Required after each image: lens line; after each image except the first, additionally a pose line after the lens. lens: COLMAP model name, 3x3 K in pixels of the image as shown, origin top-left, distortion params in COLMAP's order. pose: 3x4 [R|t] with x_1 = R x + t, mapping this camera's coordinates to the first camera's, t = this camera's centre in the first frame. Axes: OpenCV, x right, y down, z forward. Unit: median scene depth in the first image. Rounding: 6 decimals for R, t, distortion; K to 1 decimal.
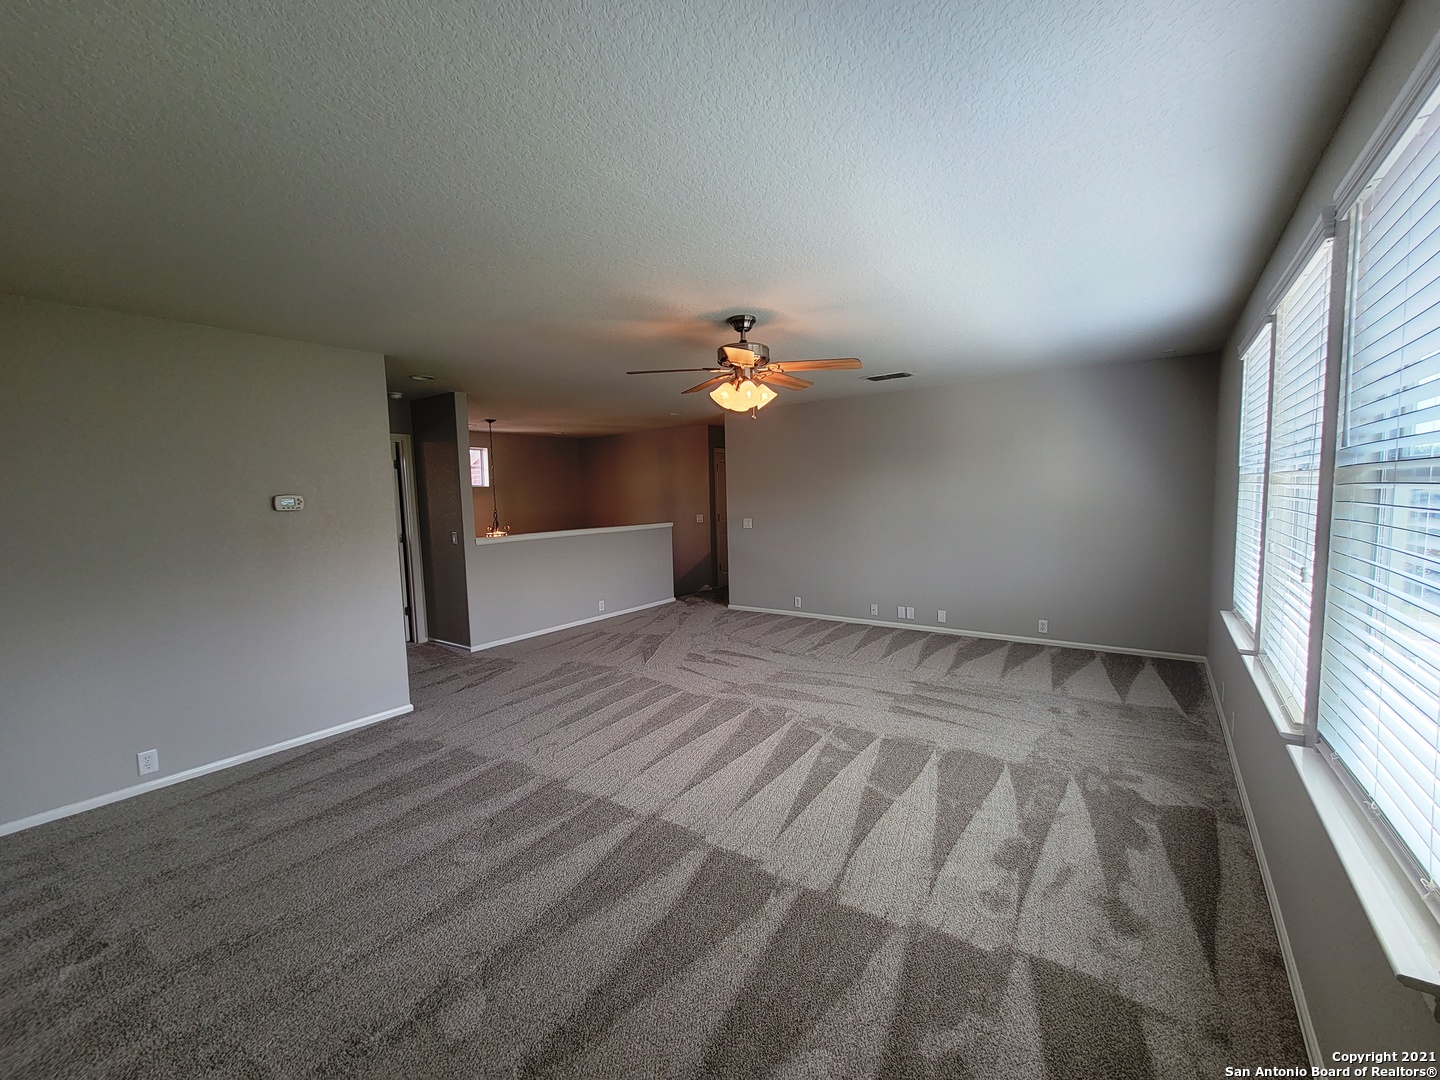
lens RADIAL K [[587.8, 0, 731.4], [0, 587.8, 537.1], [0, 0, 1]] dist [0.003546, -0.003899]
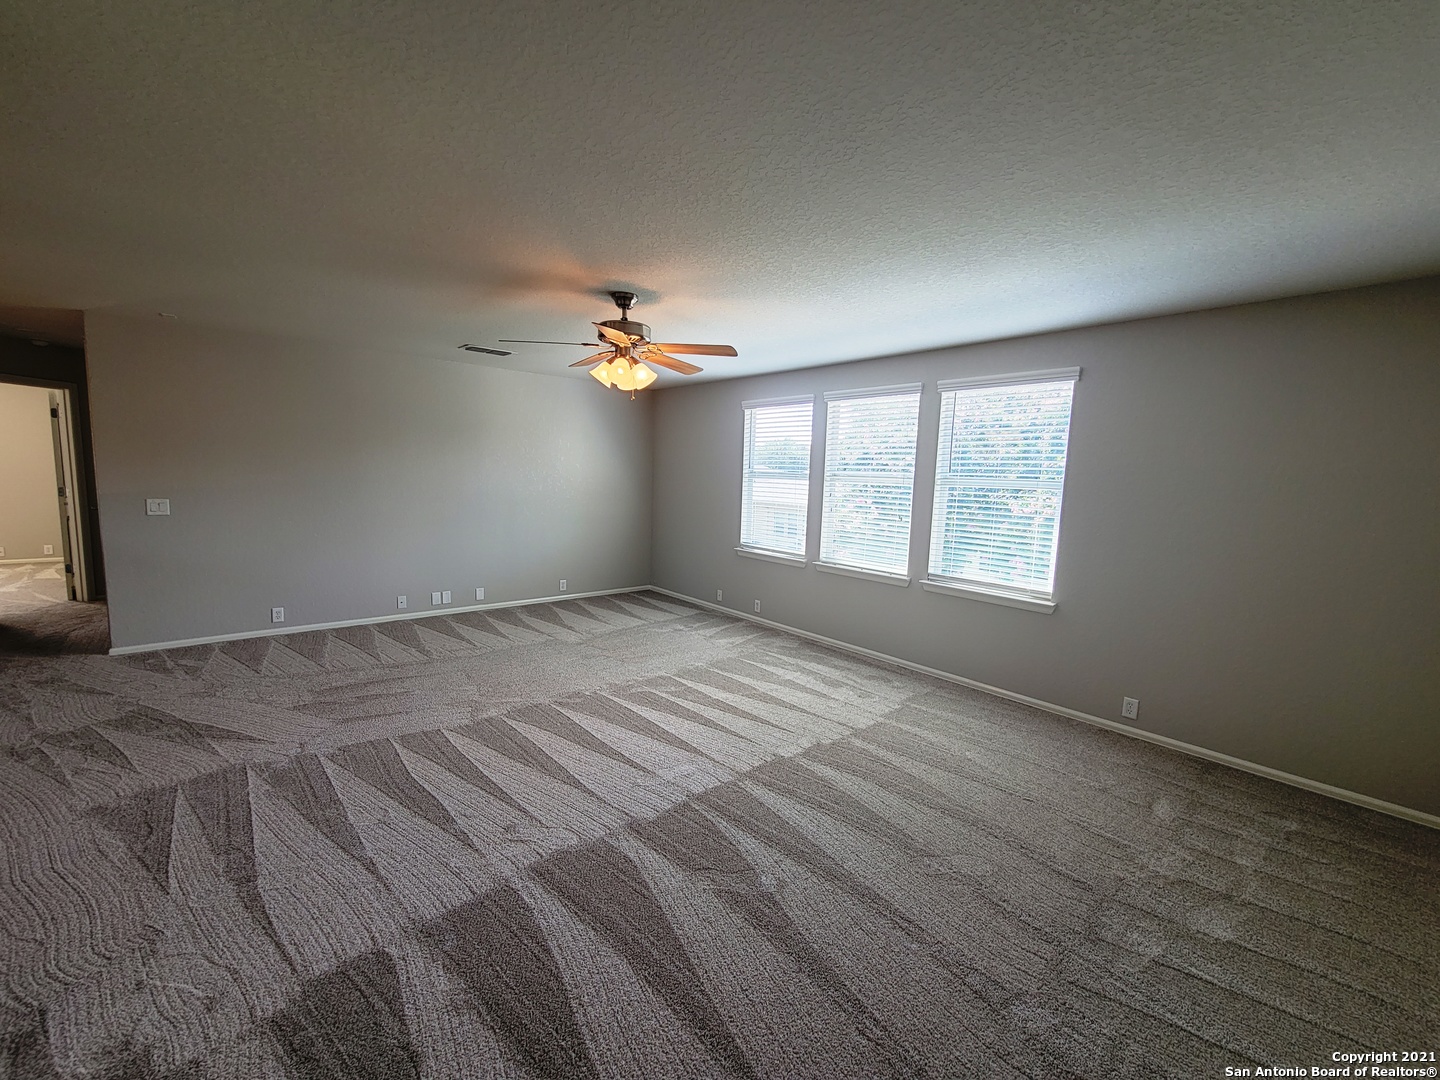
lens RADIAL K [[587.8, 0, 721.6], [0, 587.8, 540.8], [0, 0, 1]] dist [0.003546, -0.003899]
pose [[0.230545, -0.073887, 0.970252, -0.916343], [0.033422, 0.997126, 0.067992, -0.022656], [-0.972488, 0.016752, 0.232352, 0.612943]]
